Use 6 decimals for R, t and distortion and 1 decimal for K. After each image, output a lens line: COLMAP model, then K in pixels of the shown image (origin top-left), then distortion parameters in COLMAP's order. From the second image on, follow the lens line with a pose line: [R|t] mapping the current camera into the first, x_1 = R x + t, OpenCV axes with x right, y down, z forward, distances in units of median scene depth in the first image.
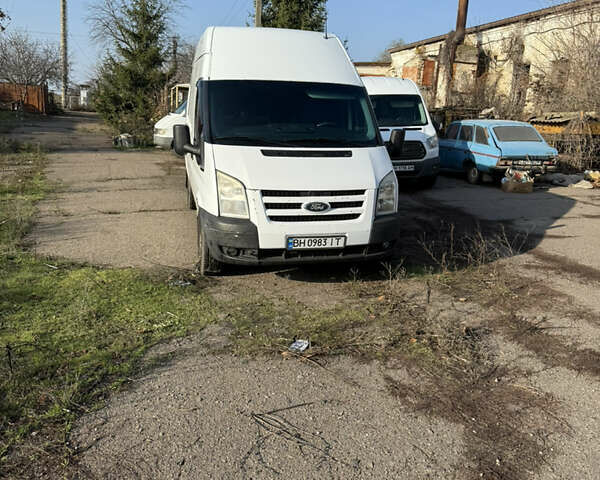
lens RADIAL K [[567.8, 0, 289.6], [0, 567.8, 241.7], [0, 0, 1]] dist [0.178640, -0.354679]
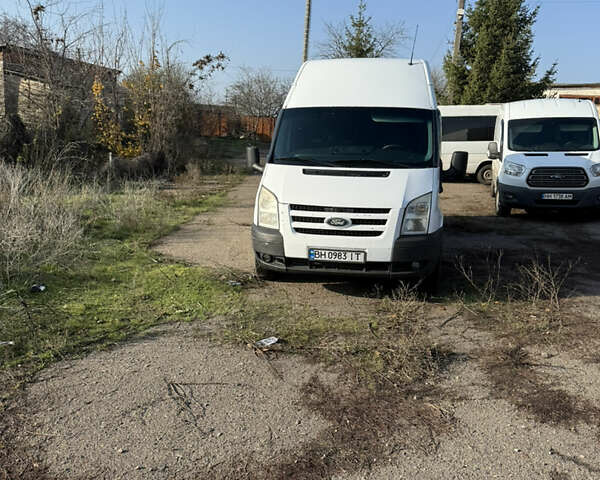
lens RADIAL K [[567.8, 0, 289.6], [0, 567.8, 241.7], [0, 0, 1]] dist [0.178640, -0.354679]
pose [[0.914752, 0.069564, -0.397982, 0.385065], [-0.088050, 0.995713, -0.028337, 0.013200], [0.394305, 0.060963, 0.916955, -0.011664]]
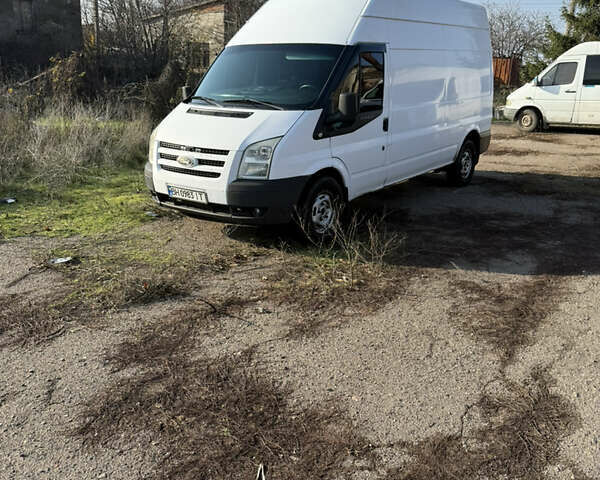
lens RADIAL K [[567.8, 0, 289.6], [0, 567.8, 241.7], [0, 0, 1]] dist [0.178640, -0.354679]
pose [[0.635598, 0.202185, -0.745075, 1.000159], [-0.171124, 0.977987, 0.119409, -0.073686], [0.752816, 0.051604, 0.656205, 0.430320]]
